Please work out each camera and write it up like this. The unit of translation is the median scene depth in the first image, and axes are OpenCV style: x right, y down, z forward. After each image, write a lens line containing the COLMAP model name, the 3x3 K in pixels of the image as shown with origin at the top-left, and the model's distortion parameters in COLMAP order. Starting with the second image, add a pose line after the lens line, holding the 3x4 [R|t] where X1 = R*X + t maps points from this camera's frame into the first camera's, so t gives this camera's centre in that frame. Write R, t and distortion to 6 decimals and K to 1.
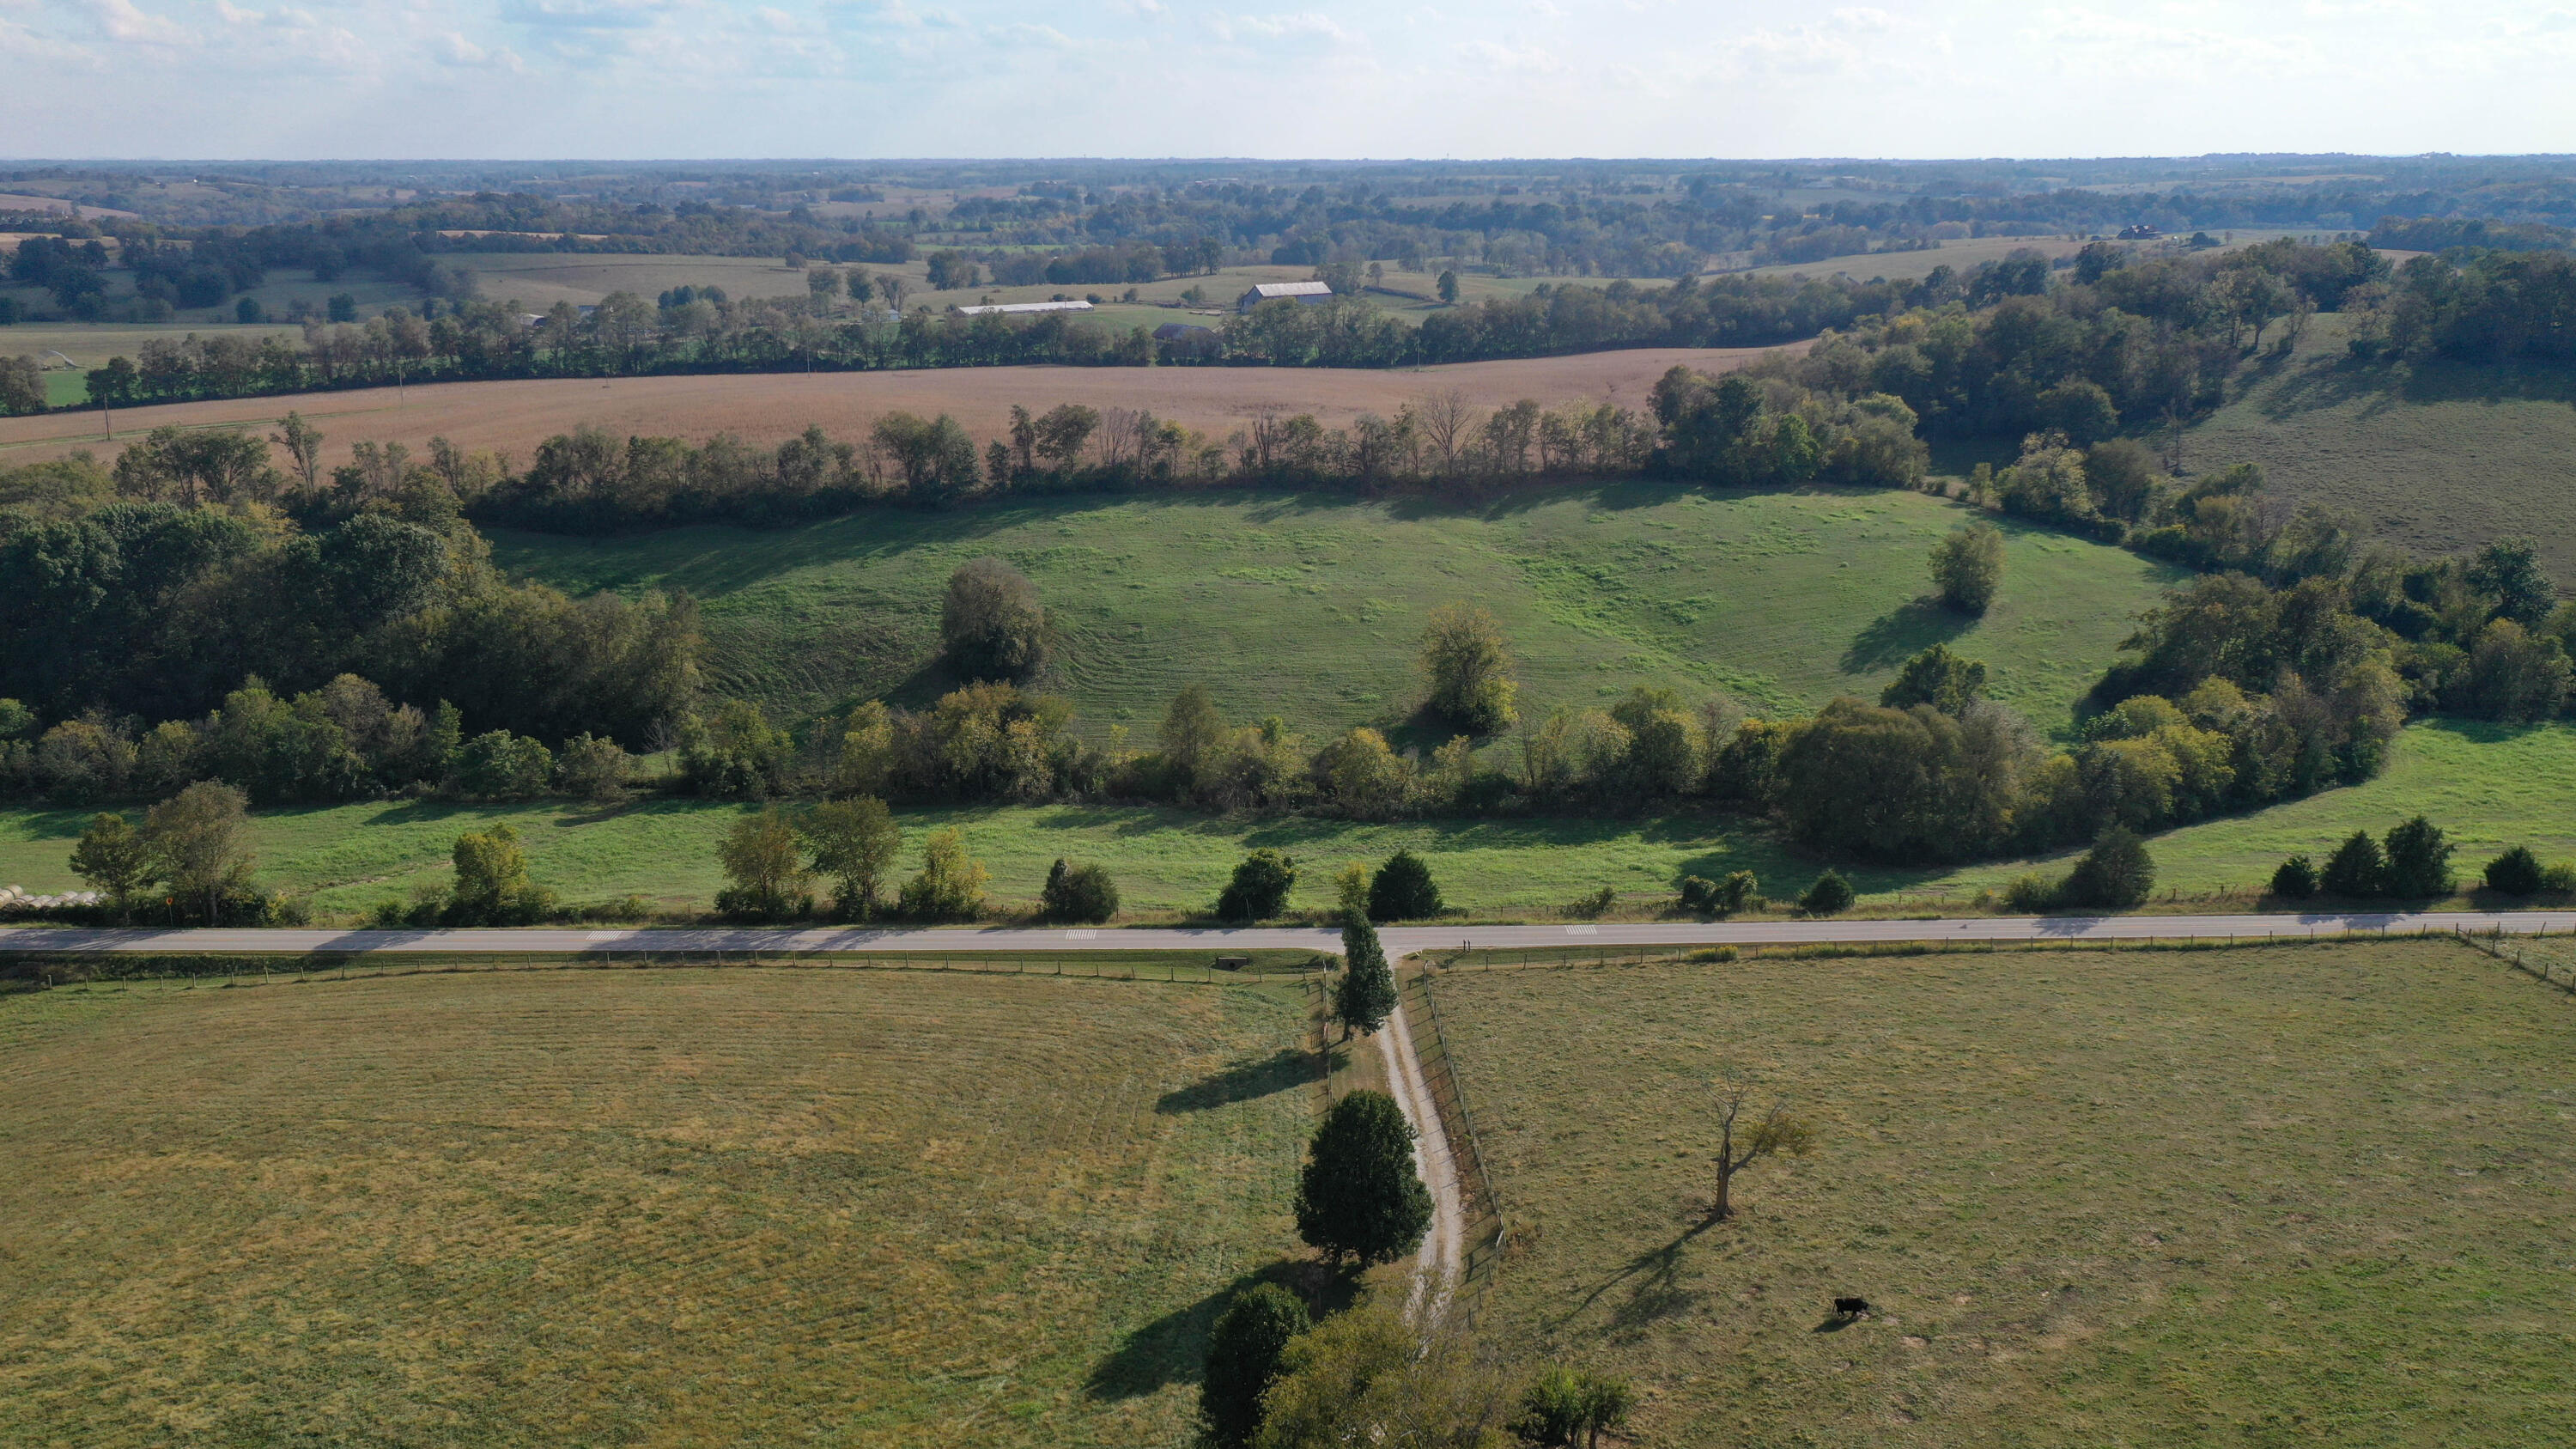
lens RADIAL K [[2080.4, 0, 1288.0], [0, 2080.4, 724.5], [0, 0, 1]] dist [0.016667, 0.001367]
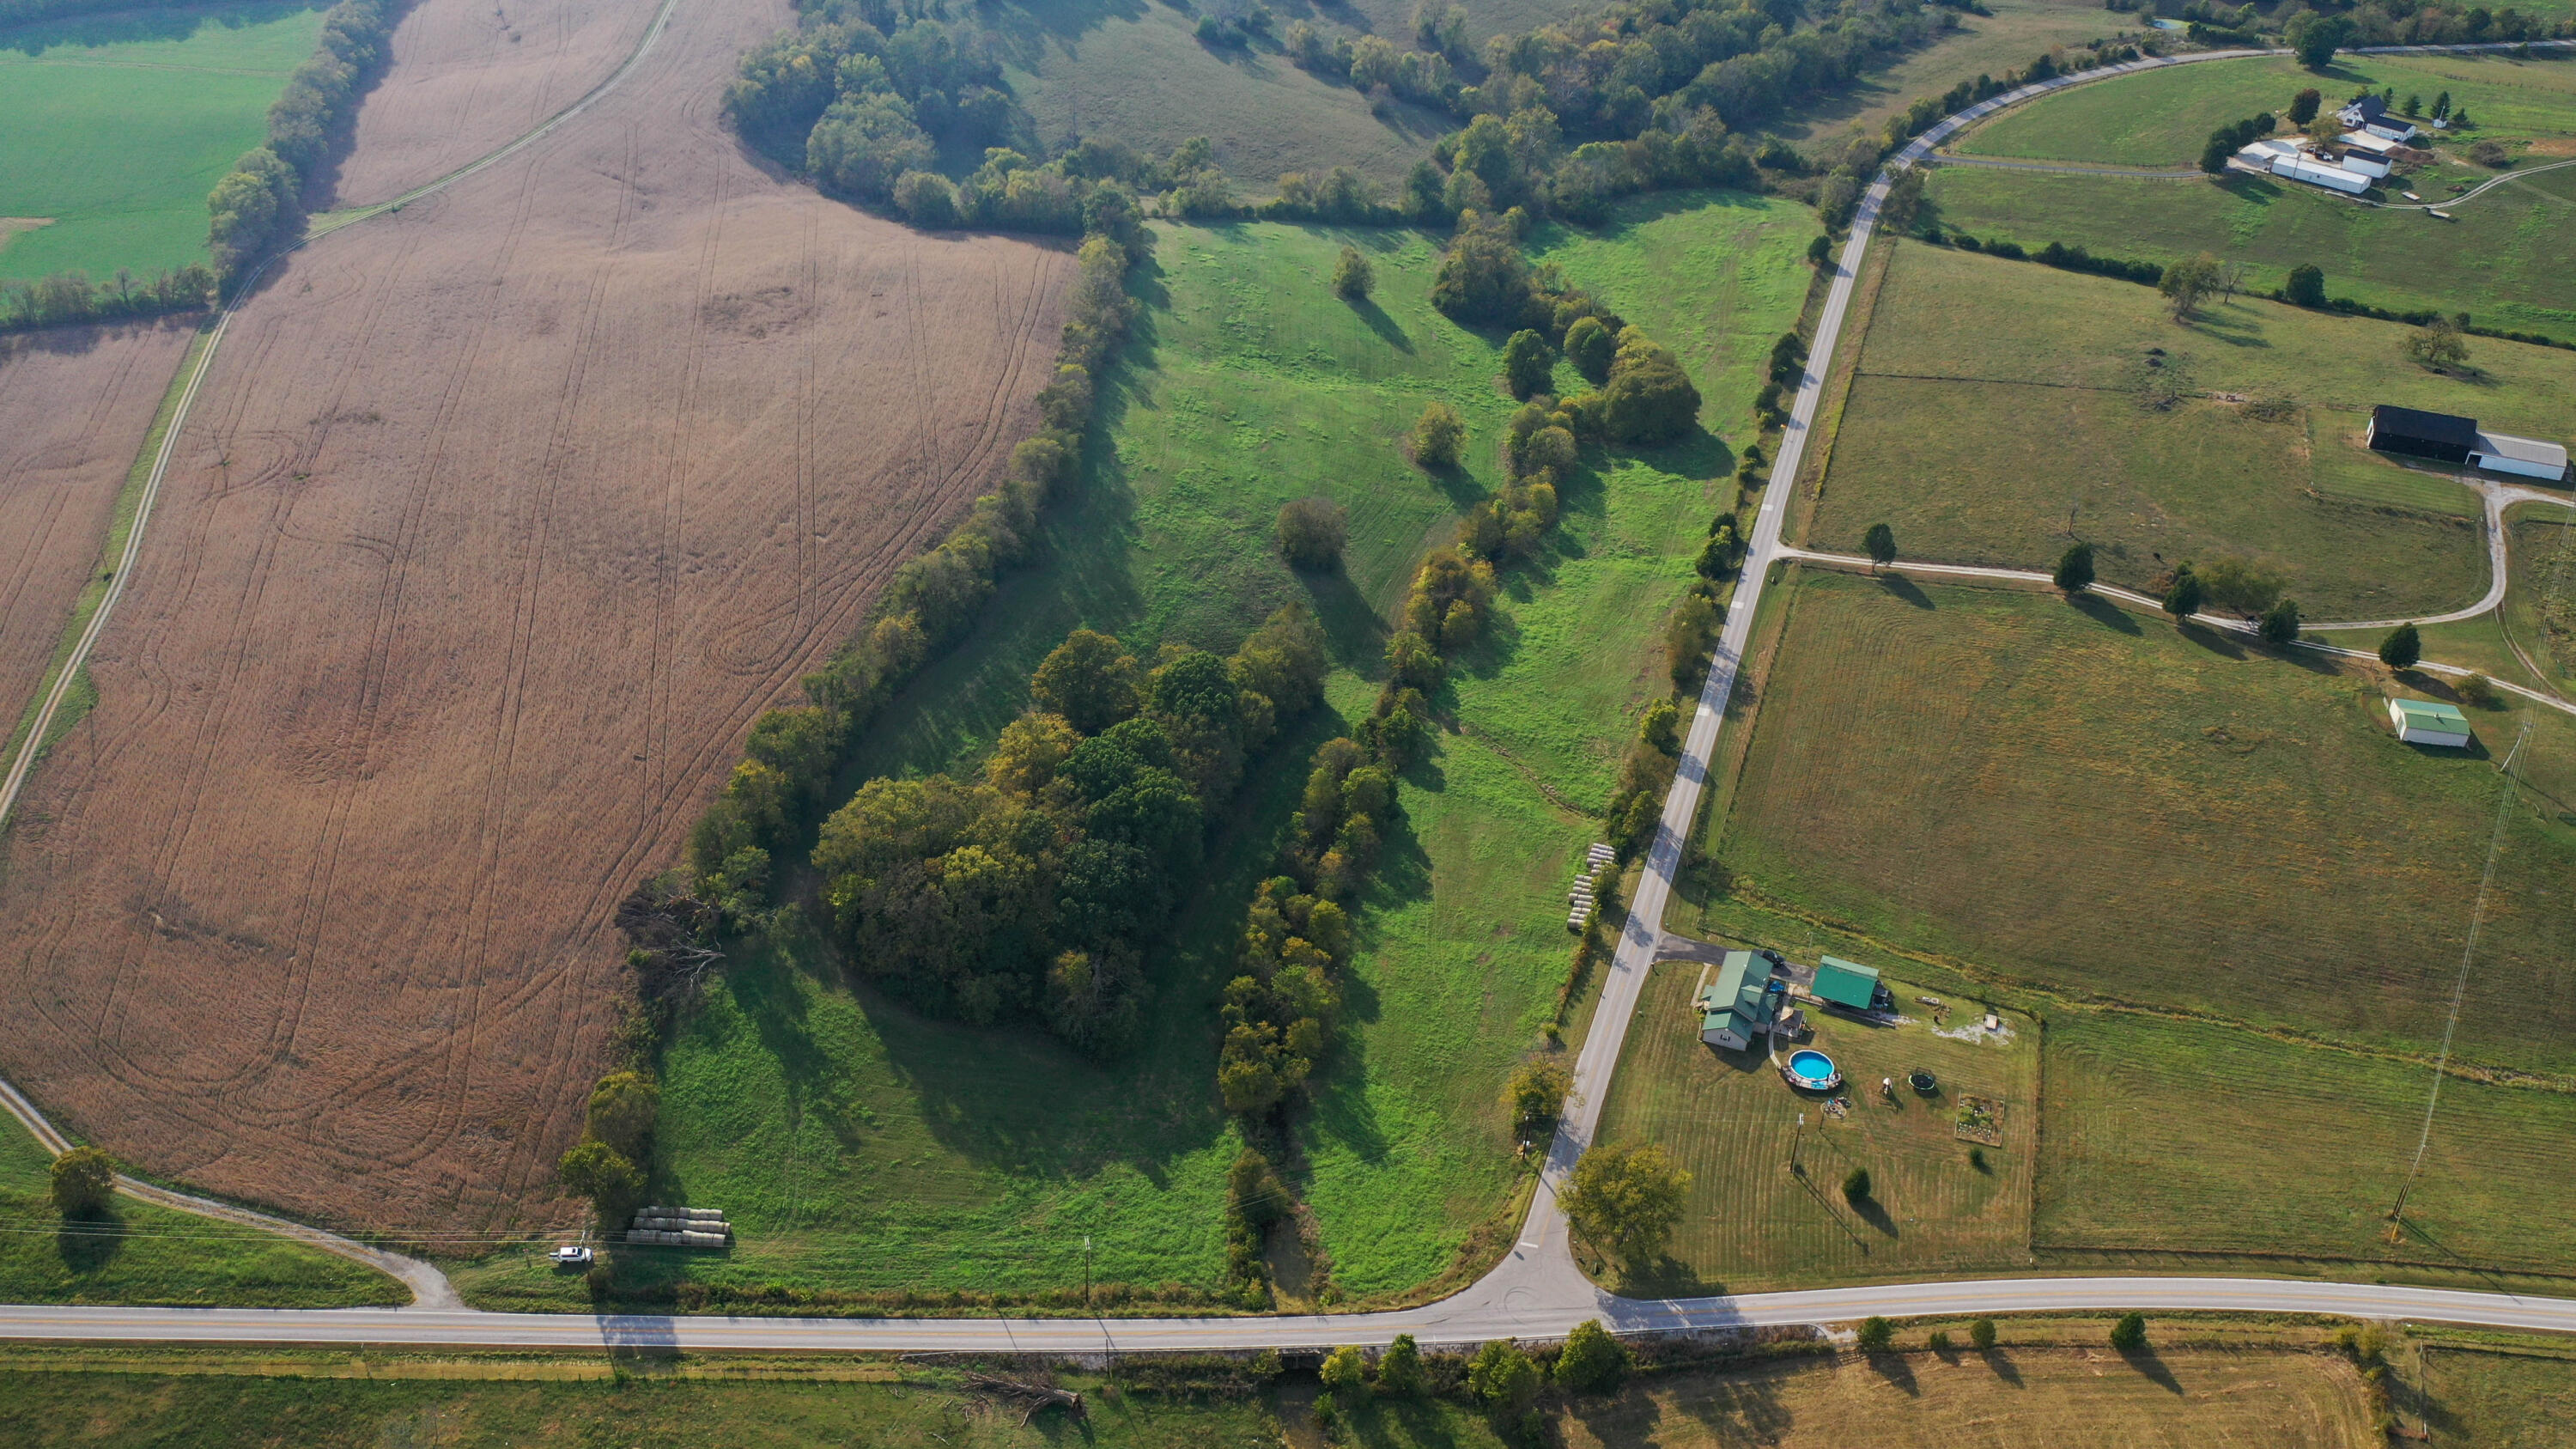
lens RADIAL K [[2080.4, 0, 1288.0], [0, 2080.4, 724.5], [0, 0, 1]] dist [0.016667, 0.001367]
pose [[0.325902, -0.533600, 0.780422, -1.749749], [0.216358, 0.845679, 0.487868, -0.841681], [-0.920314, 0.009853, 0.391057, 0.434280]]
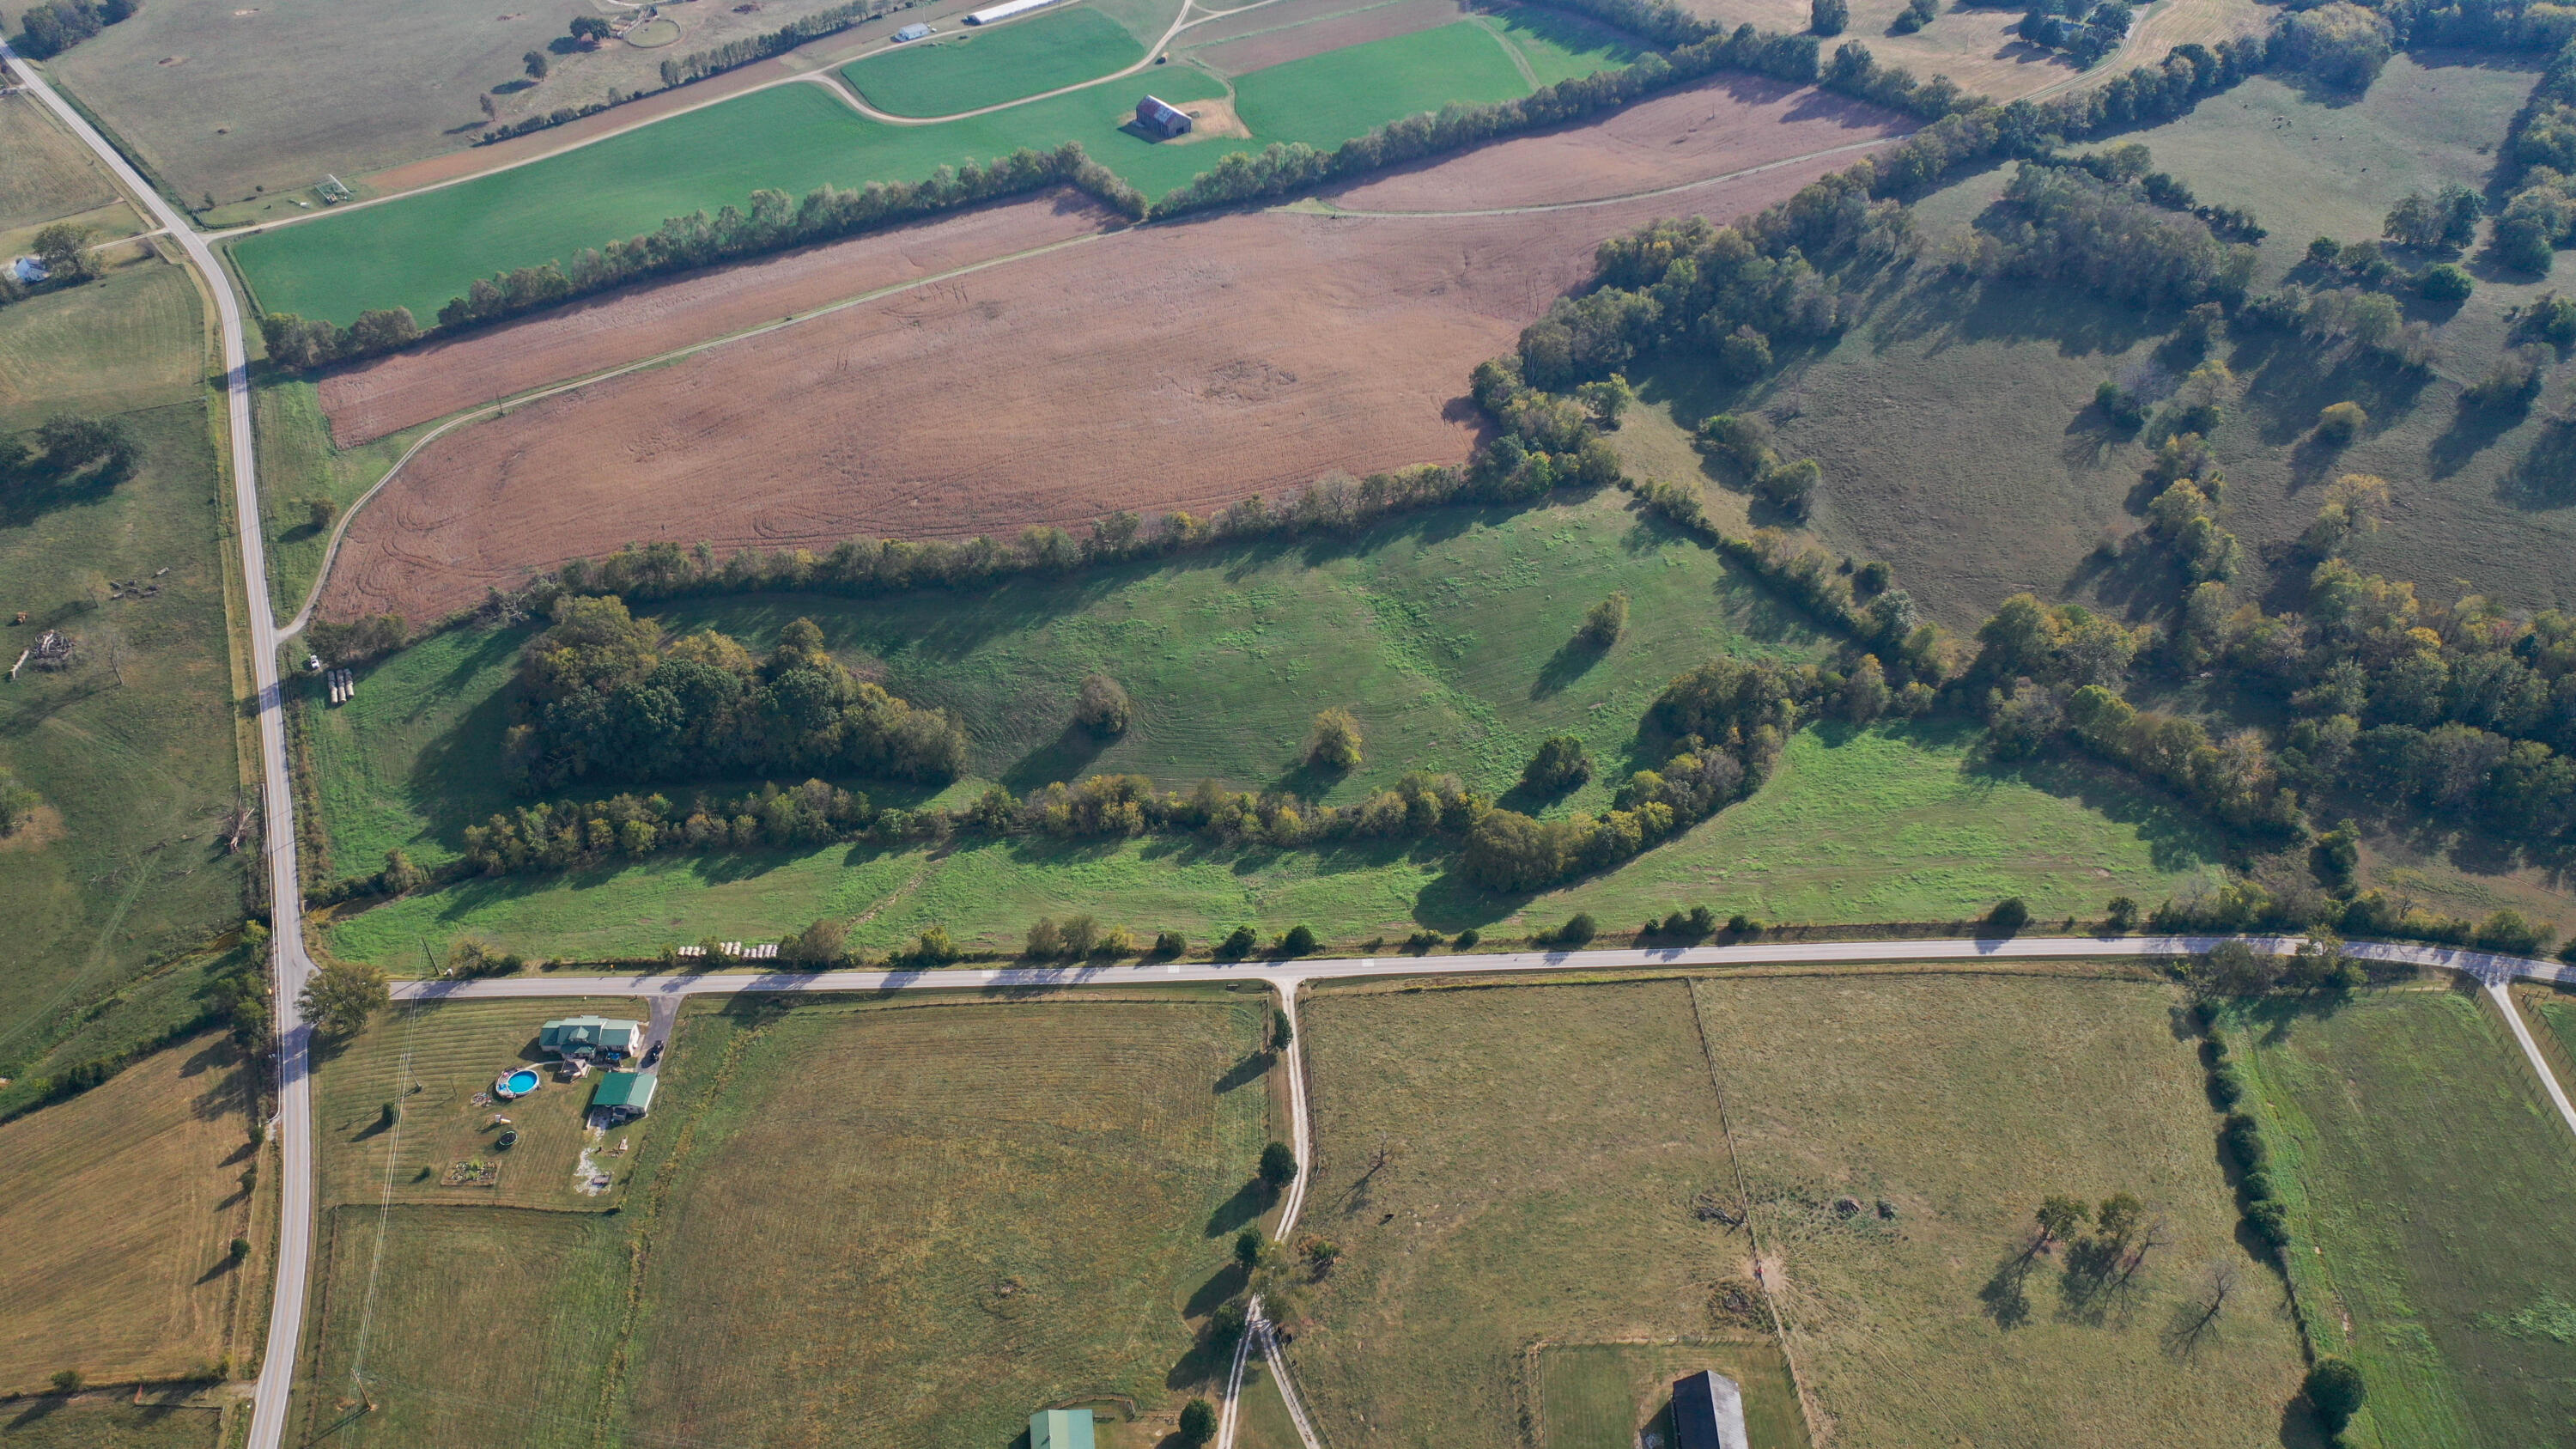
lens RADIAL K [[2080.4, 0, 1288.0], [0, 2080.4, 724.5], [0, 0, 1]] dist [0.016667, 0.001367]
pose [[0.999690, -0.020734, 0.013791, 0.010245], [0.013641, 0.919305, 0.393309, -0.945638], [-0.020833, -0.392999, 0.919303, -0.993300]]
